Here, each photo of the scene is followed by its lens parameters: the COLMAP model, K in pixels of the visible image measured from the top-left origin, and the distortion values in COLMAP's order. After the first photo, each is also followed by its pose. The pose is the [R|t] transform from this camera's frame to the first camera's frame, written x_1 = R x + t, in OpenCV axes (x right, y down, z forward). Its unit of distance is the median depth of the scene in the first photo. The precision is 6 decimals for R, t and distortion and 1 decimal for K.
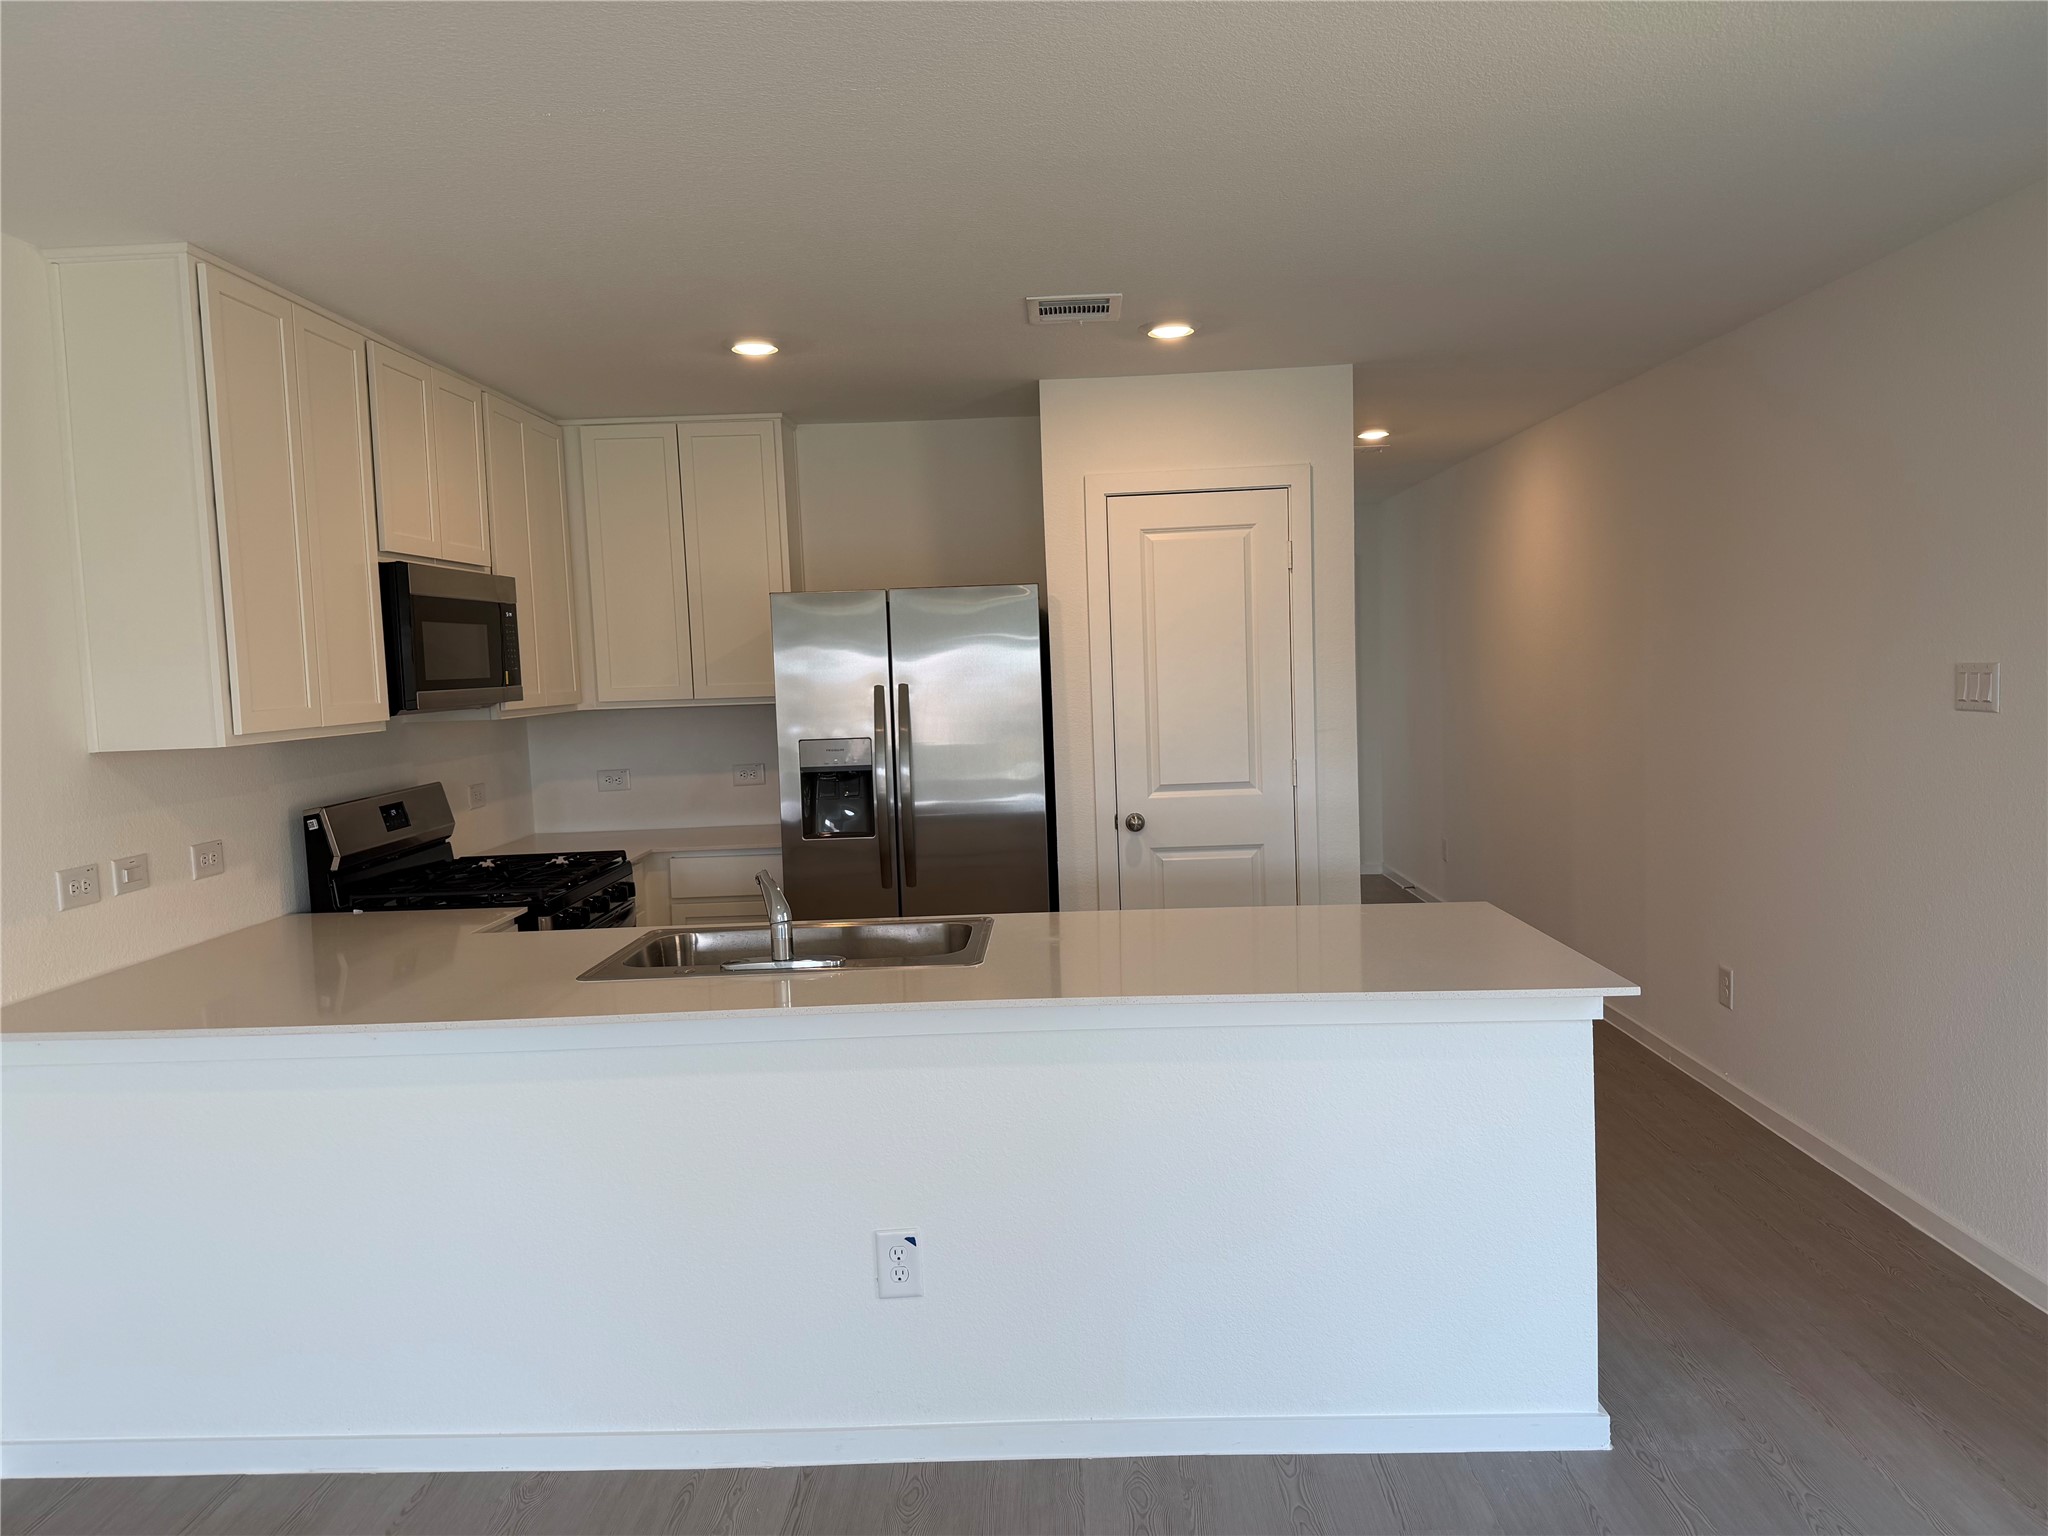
lens RADIAL K [[1426.2, 0, 1028.0], [0, 1426.2, 763.9], [0, 0, 1]] dist [0.095809, -0.144709]
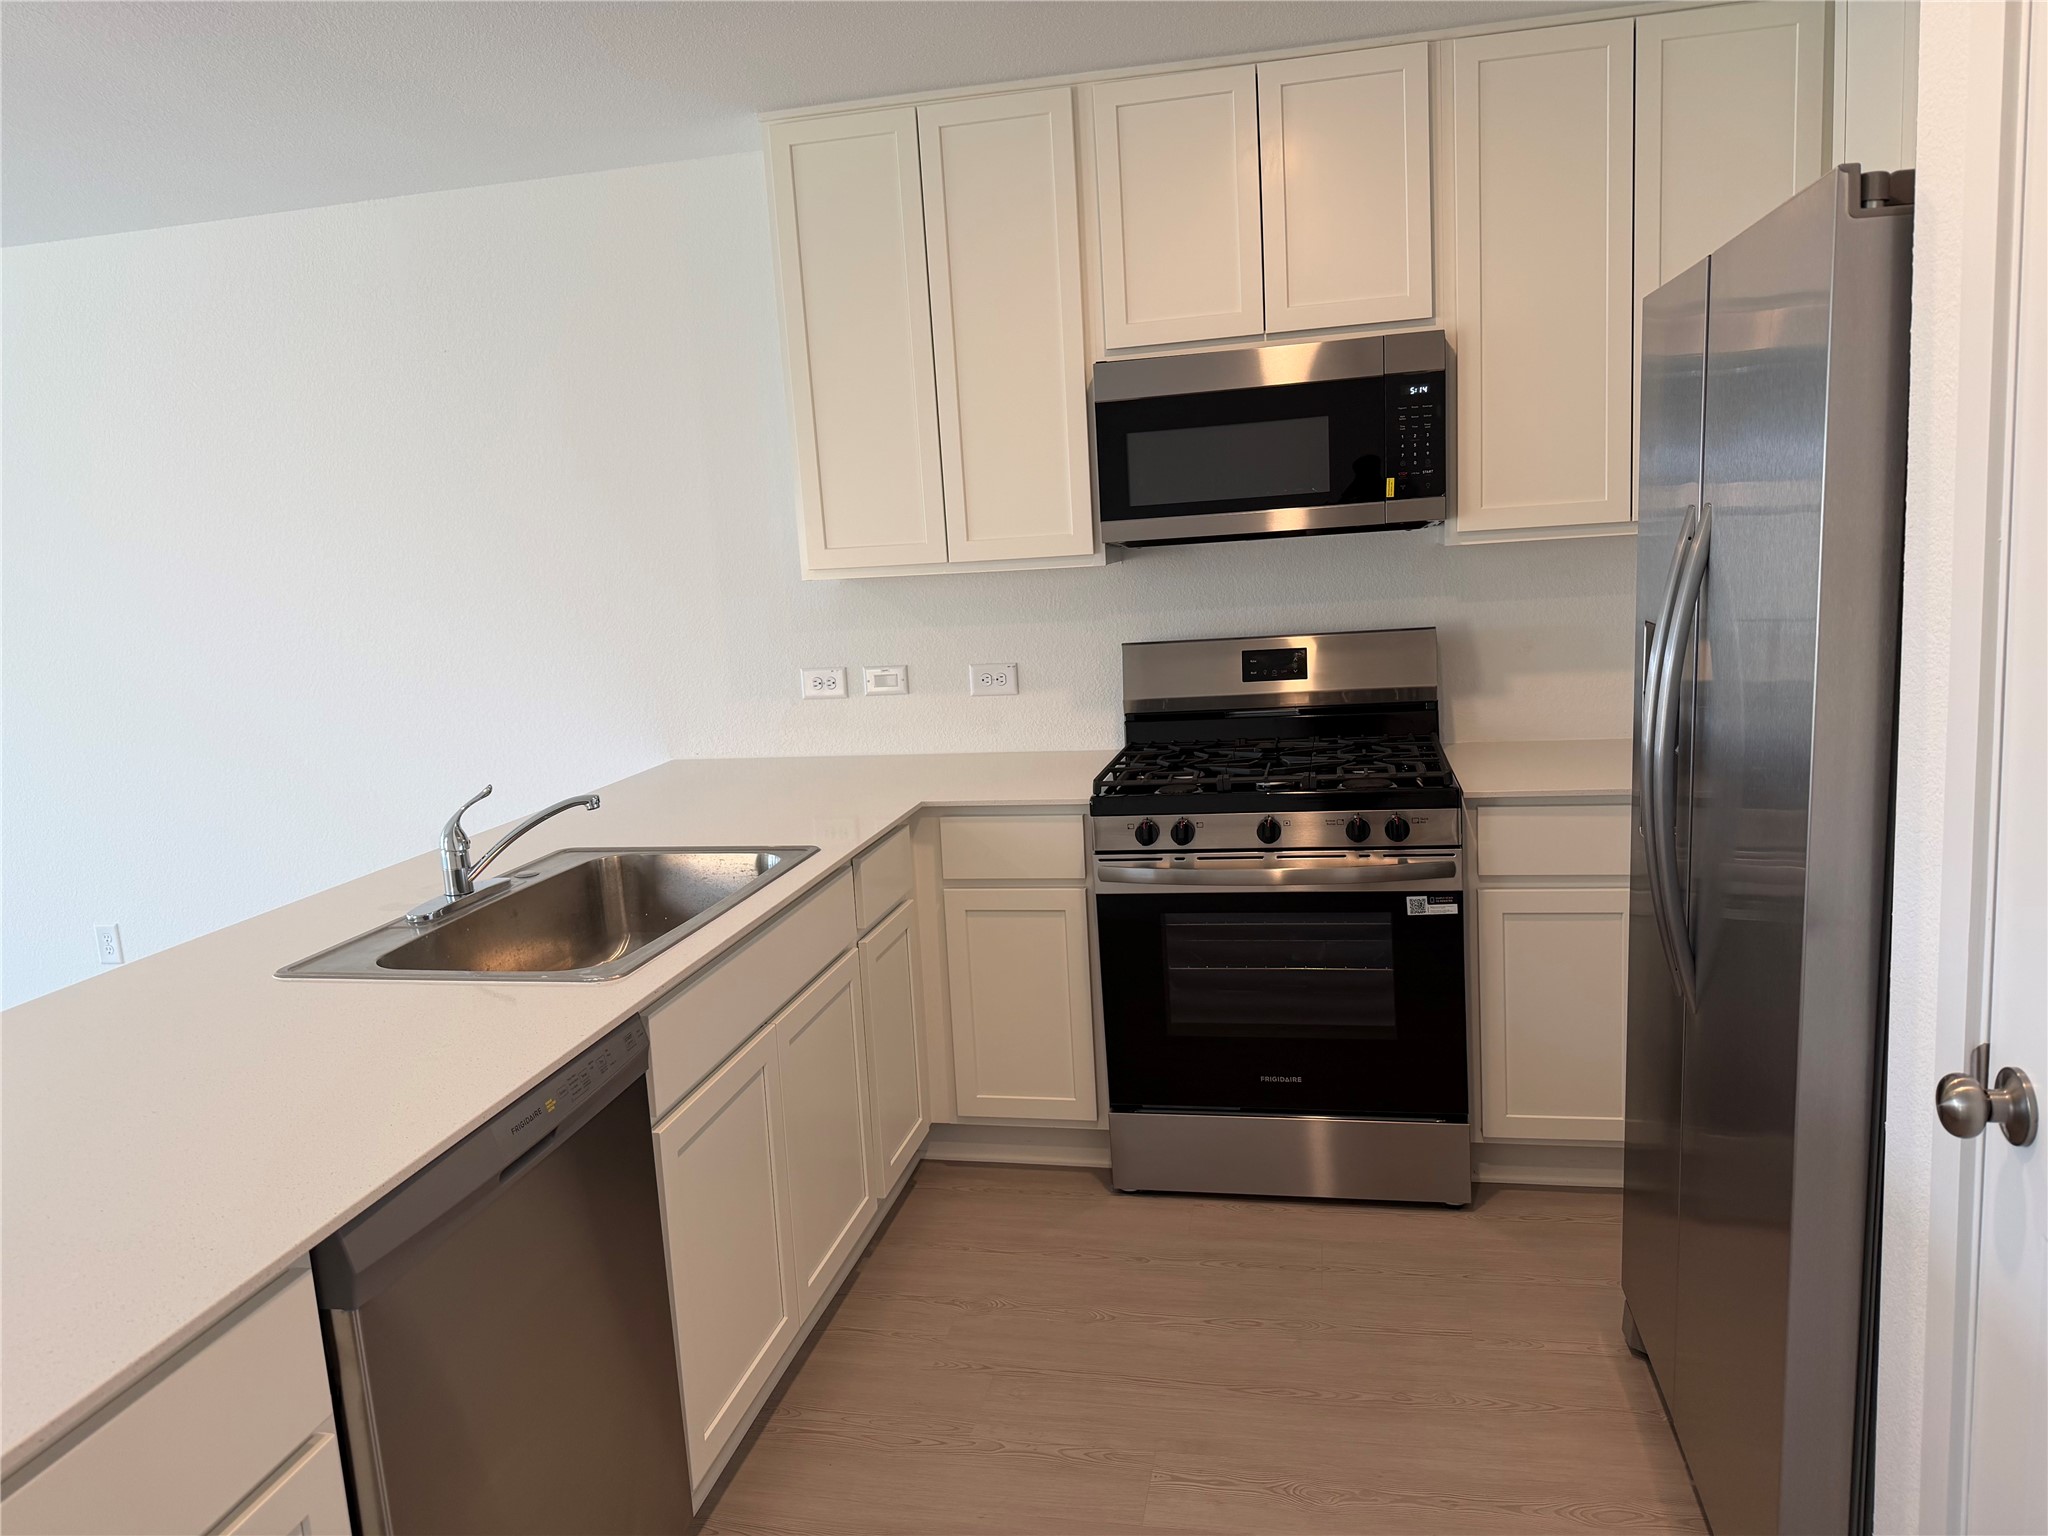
lens RADIAL K [[1426.2, 0, 1028.0], [0, 1426.2, 763.9], [0, 0, 1]] dist [0.095809, -0.144709]
pose [[-0.191334, 0.198143, -0.961317, 0.417347], [-0.002256, 0.979320, 0.202303, -0.078823], [0.981522, 0.040876, -0.186930, 1.098251]]
